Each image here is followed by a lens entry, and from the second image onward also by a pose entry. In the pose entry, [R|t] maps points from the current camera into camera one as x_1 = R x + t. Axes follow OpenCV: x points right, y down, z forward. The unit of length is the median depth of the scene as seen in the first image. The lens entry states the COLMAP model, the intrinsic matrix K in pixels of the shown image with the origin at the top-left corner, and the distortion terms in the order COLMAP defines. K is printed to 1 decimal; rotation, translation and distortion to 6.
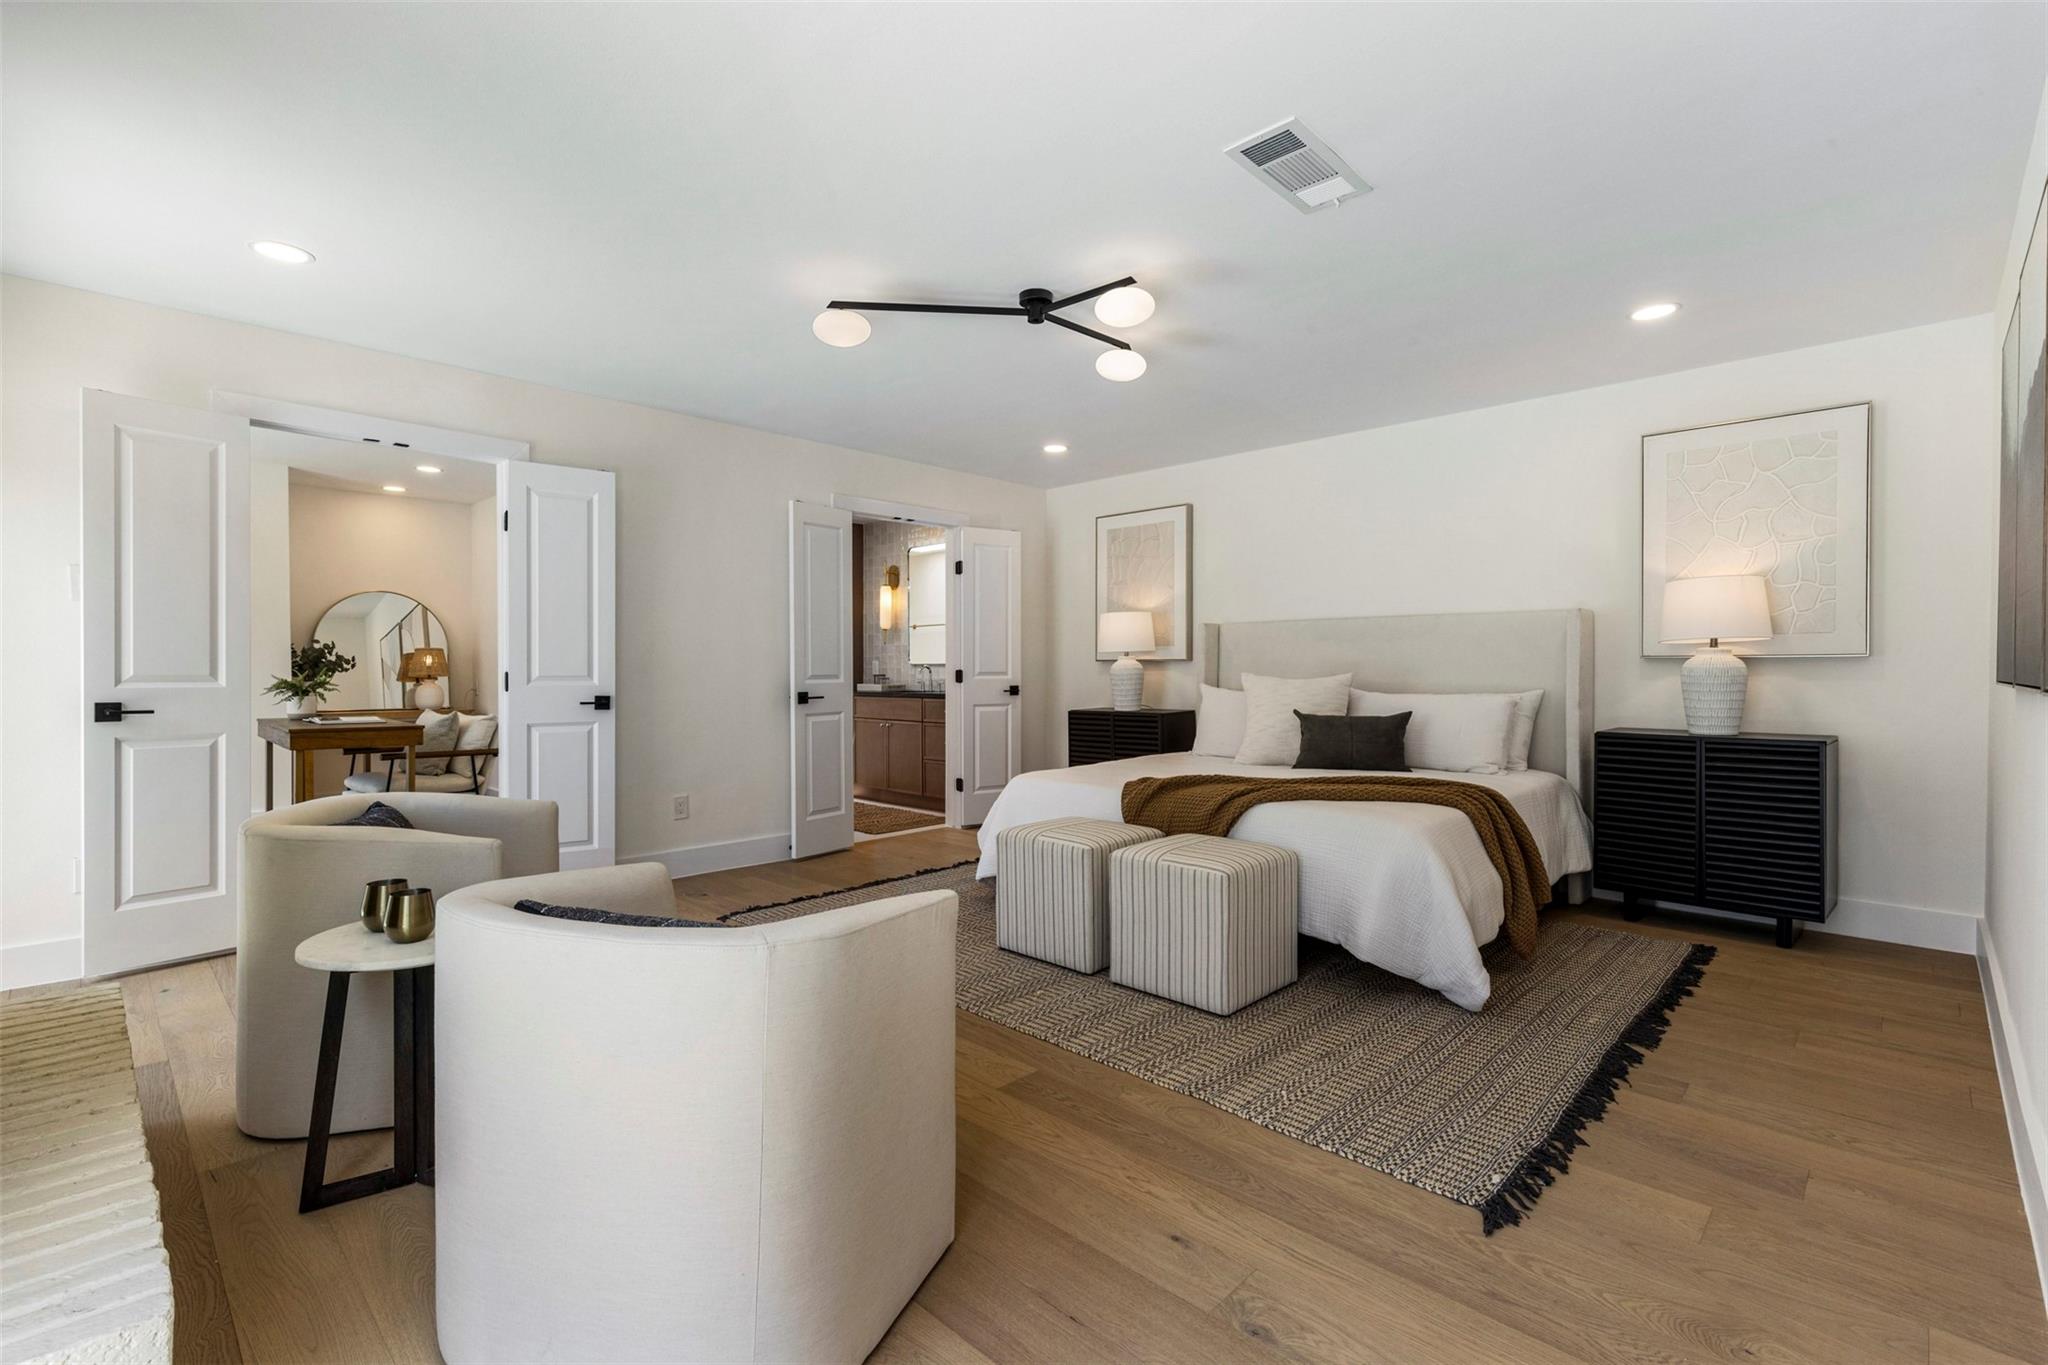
lens RADIAL K [[918.2, 0, 1019.5], [0, 918.2, 677.5], [0, 0, 1]] dist [0.004331, 0.000339]
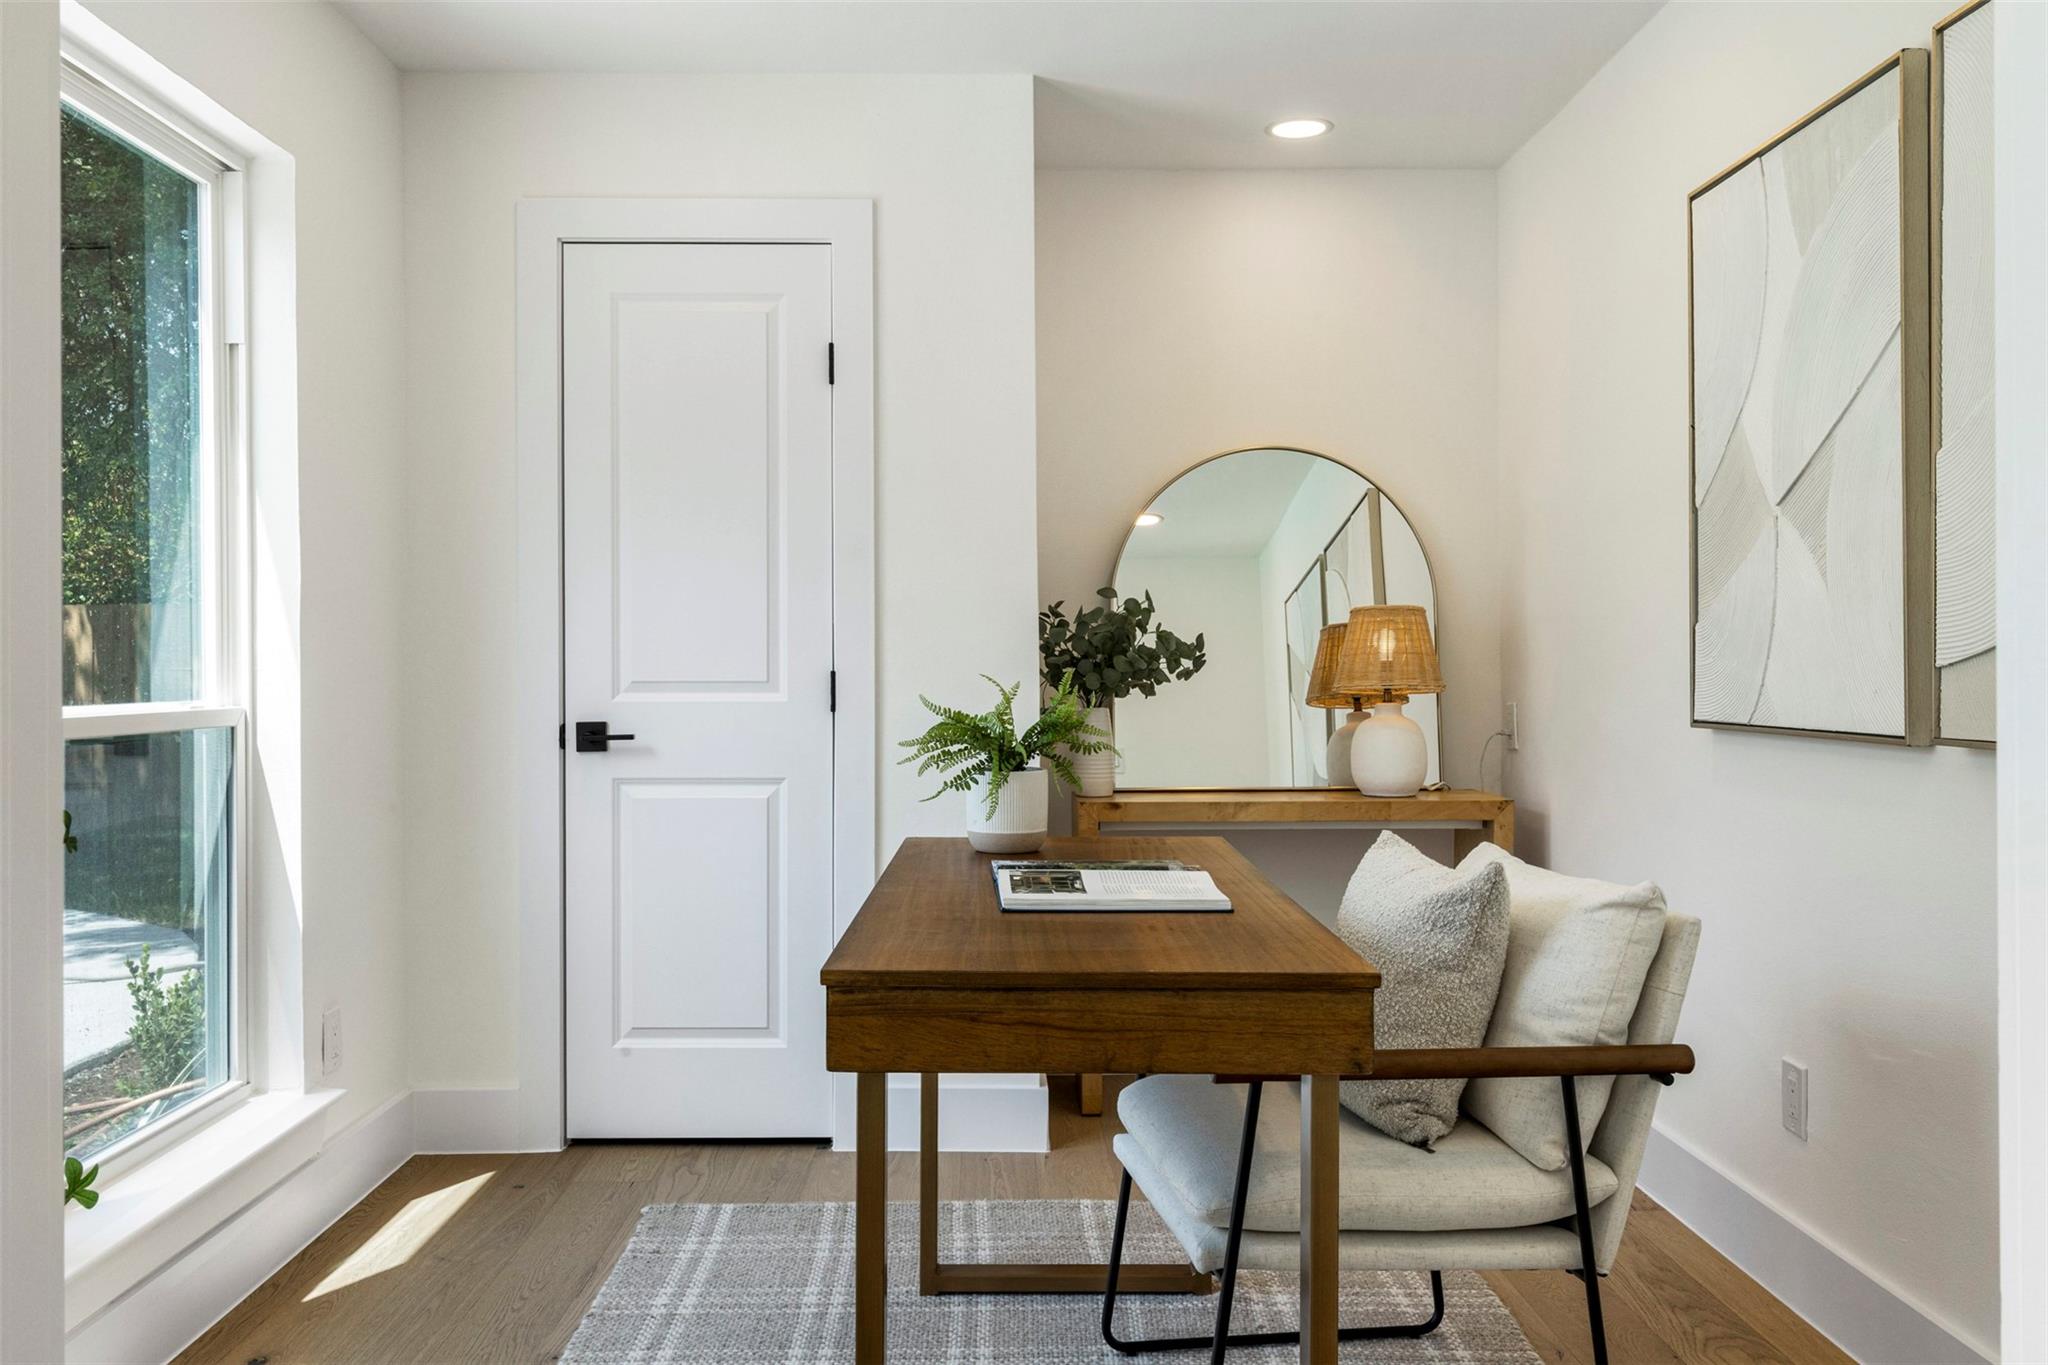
lens RADIAL K [[1794.1, 0, 1025.4], [0, 1794.1, 678.2], [0, 0, 1]] dist [-0.004657, -0.000268]
pose [[0.720622, -0.004079, -0.693316, -0.307476], [0.003015, 0.999992, -0.002749, -0.005287], [0.693322, -0.000109, 0.720628, 0.474535]]
